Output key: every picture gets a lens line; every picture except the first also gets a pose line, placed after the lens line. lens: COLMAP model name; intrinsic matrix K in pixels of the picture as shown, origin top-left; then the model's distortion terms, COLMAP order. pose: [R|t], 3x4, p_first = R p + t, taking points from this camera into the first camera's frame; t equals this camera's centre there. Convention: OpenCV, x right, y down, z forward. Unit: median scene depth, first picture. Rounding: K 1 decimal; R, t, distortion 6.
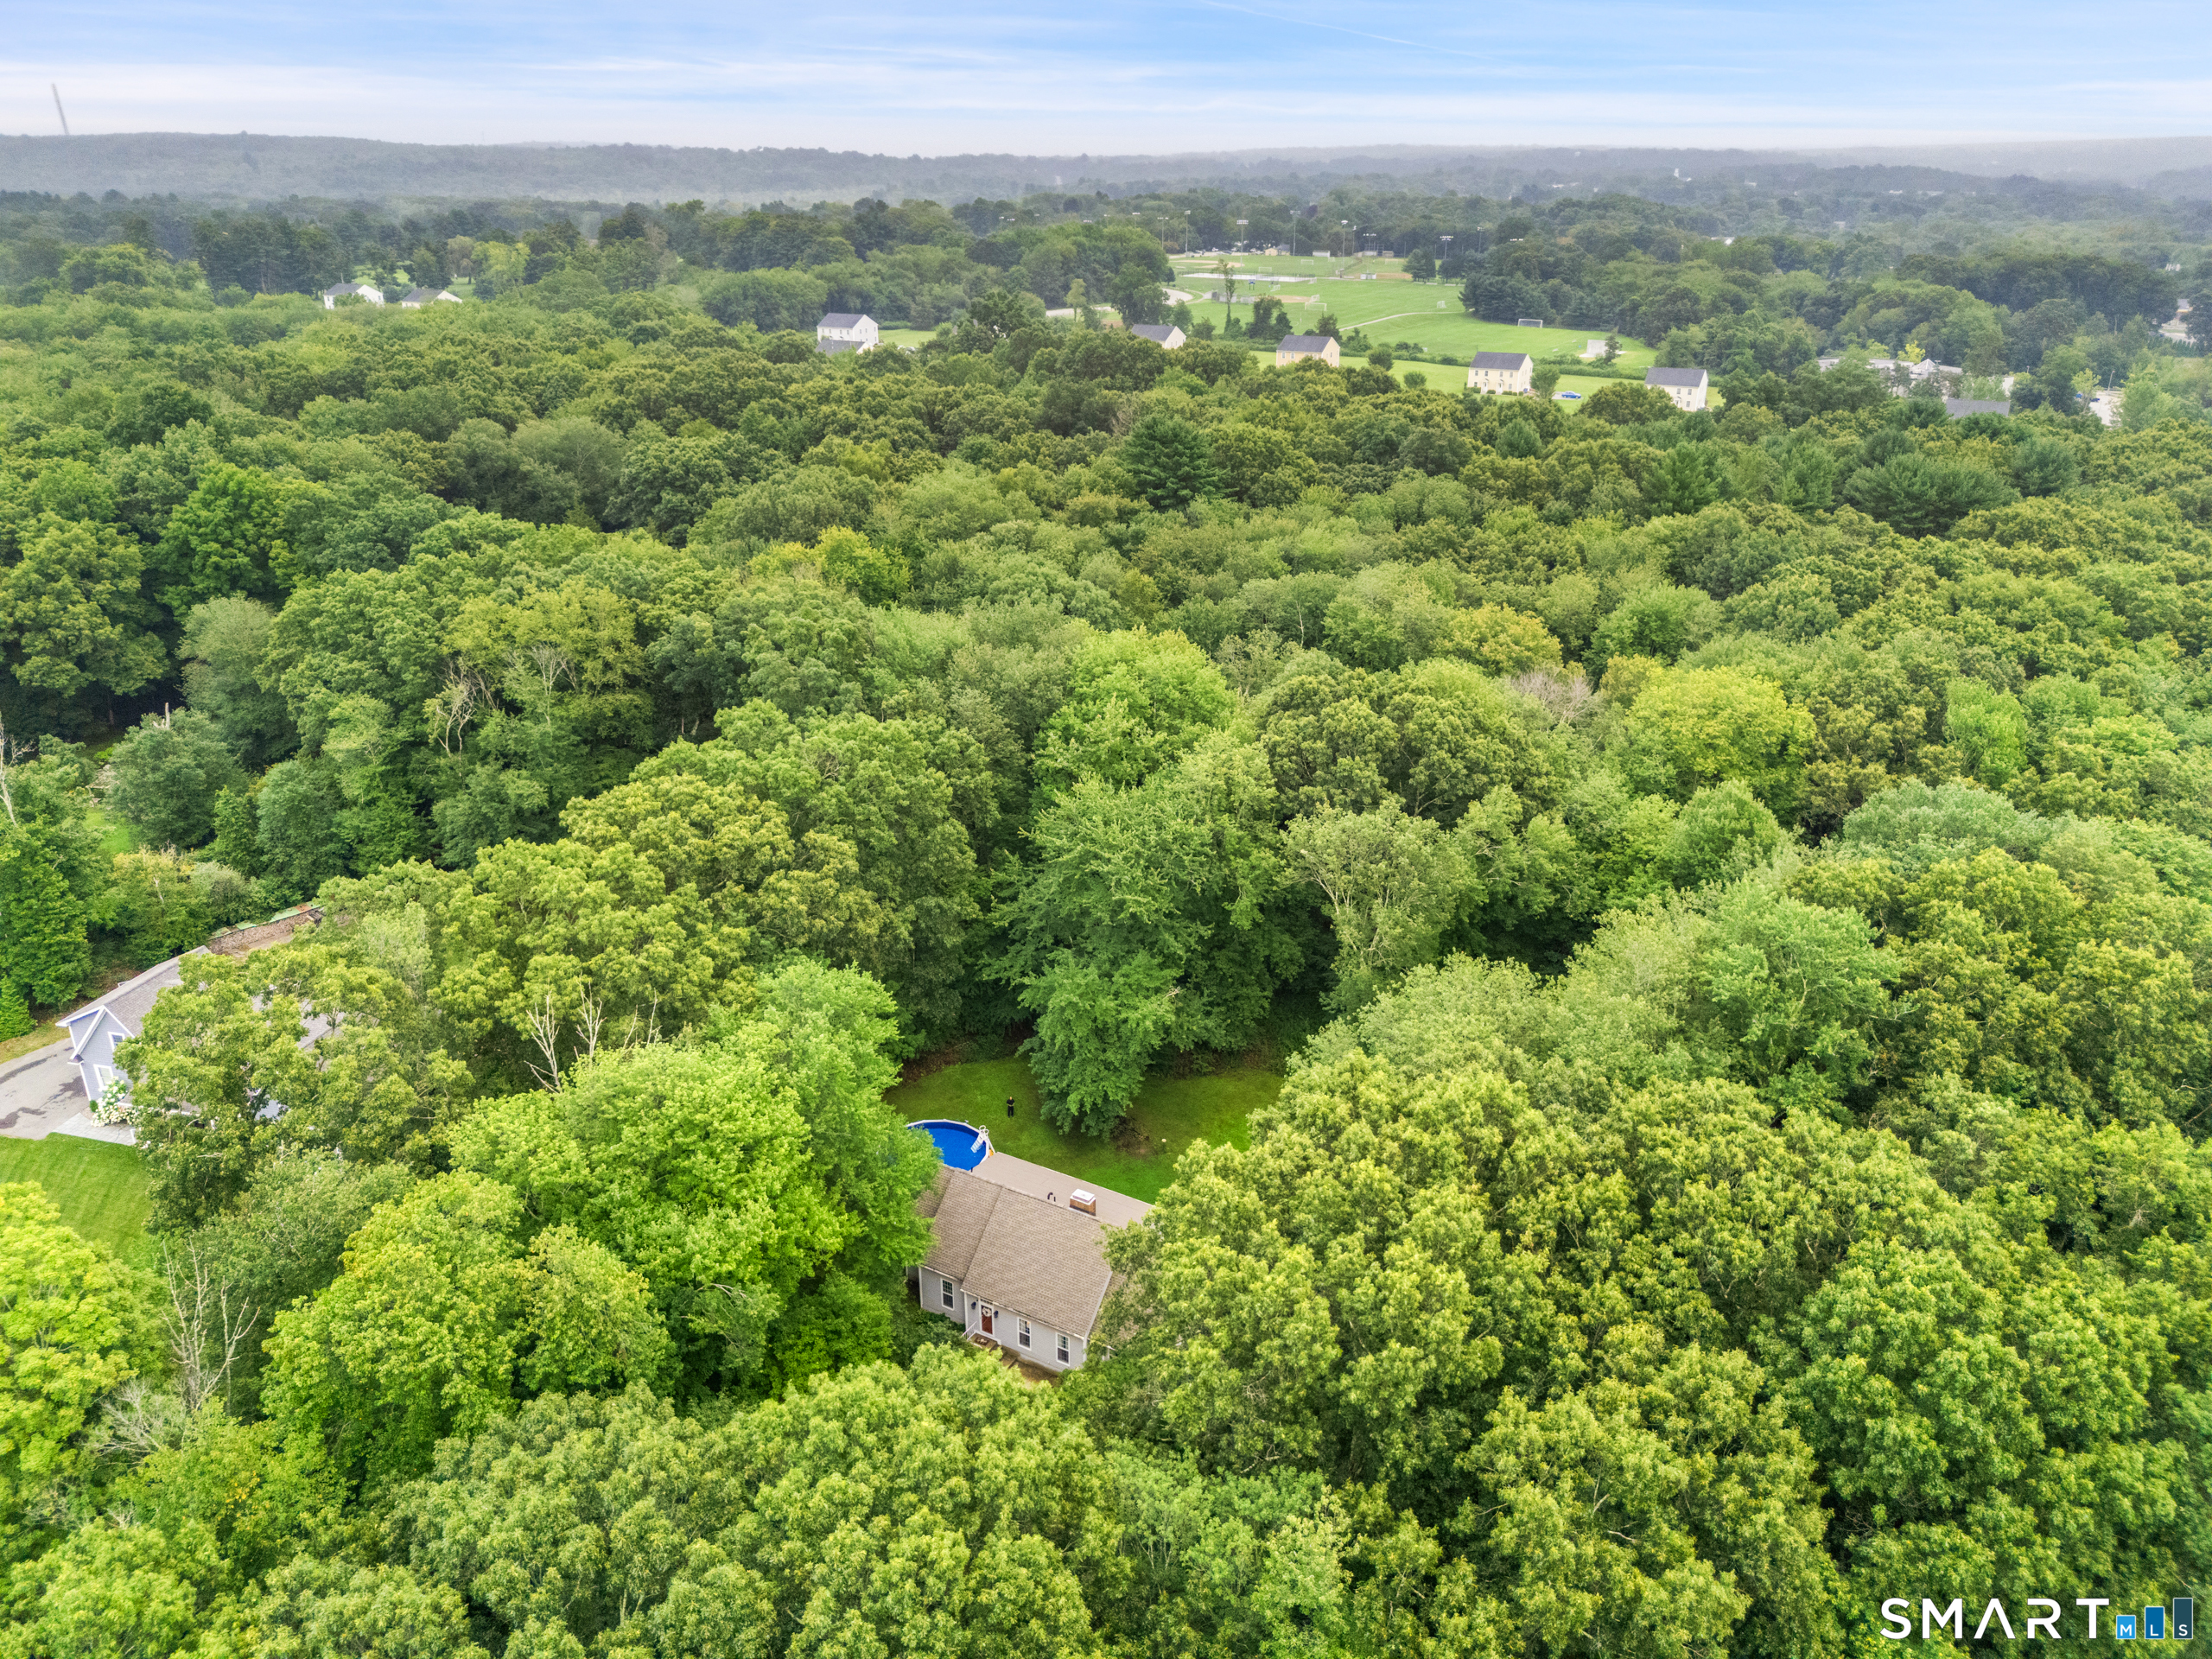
lens RADIAL K [[1669.1, 0, 1106.0], [0, 1669.1, 829.5], [0, 0, 1]] dist [0.059005, -0.001014]
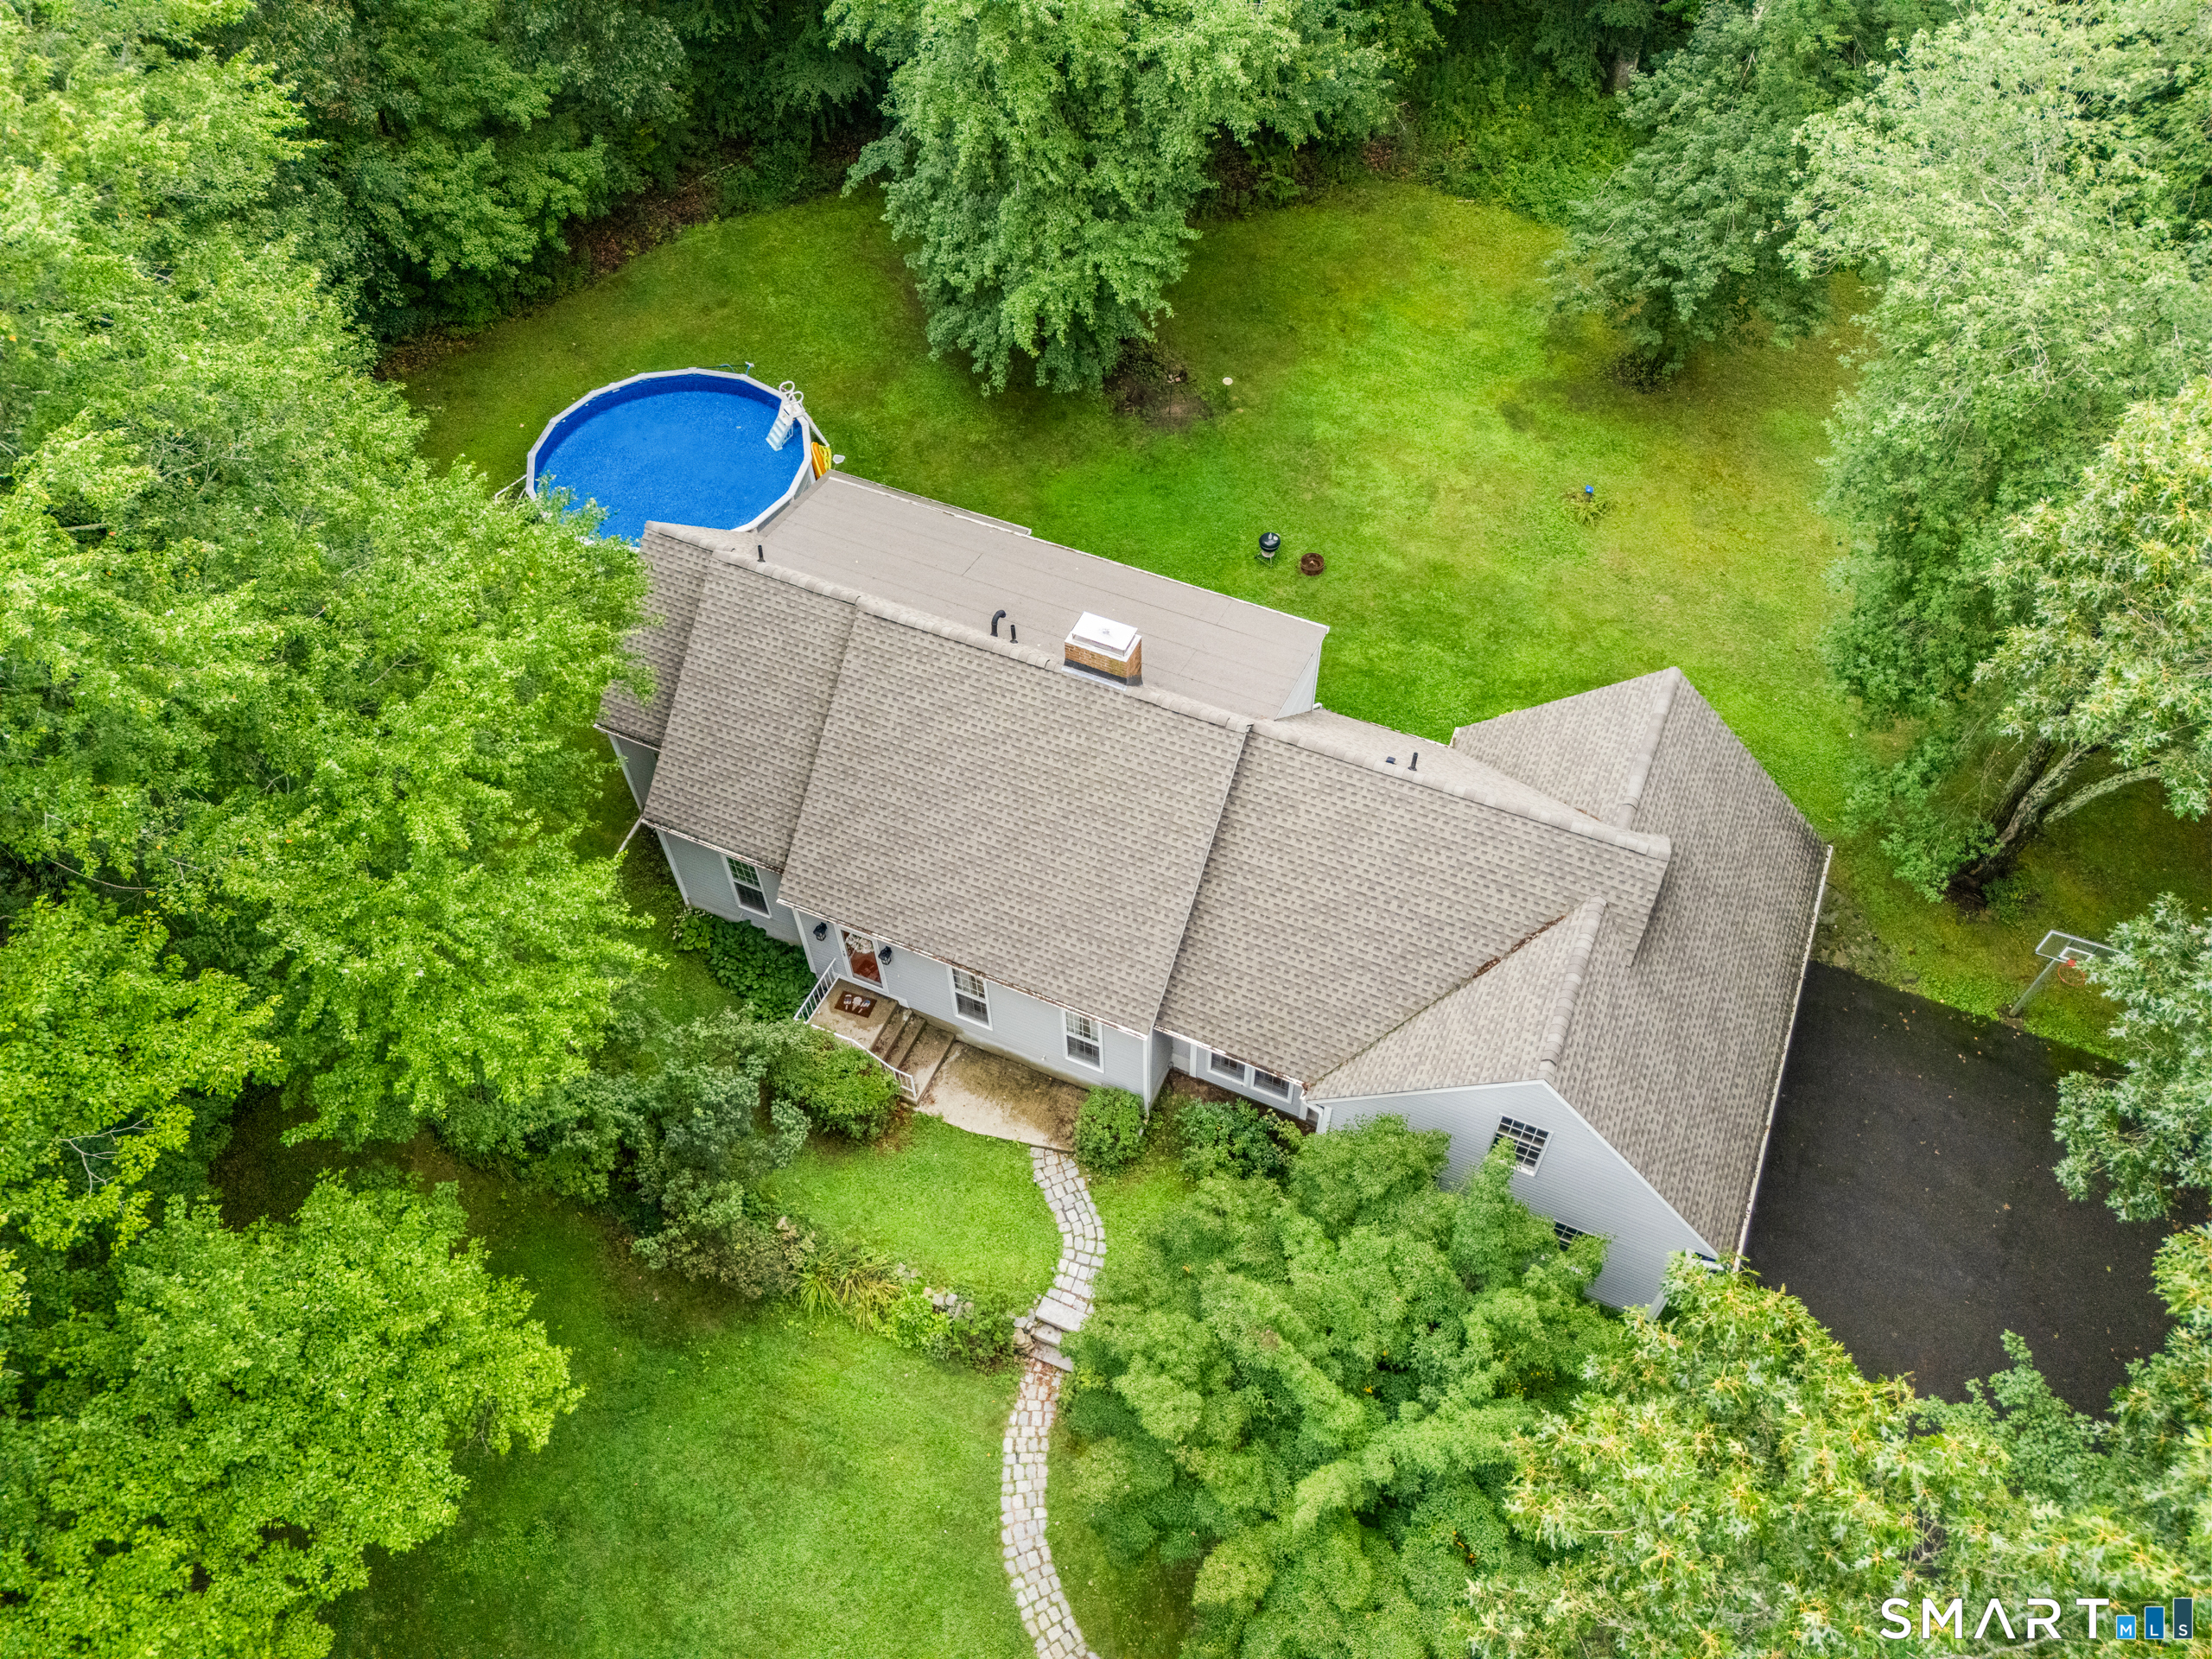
lens RADIAL K [[1669.1, 0, 1106.0], [0, 1669.1, 829.5], [0, 0, 1]] dist [0.059005, -0.001014]
pose [[0.993714, -0.094274, 0.060372, -0.033721], [0.053137, 0.871872, 0.486843, 0.082577], [-0.098534, -0.480574, 0.871401, 0.621450]]
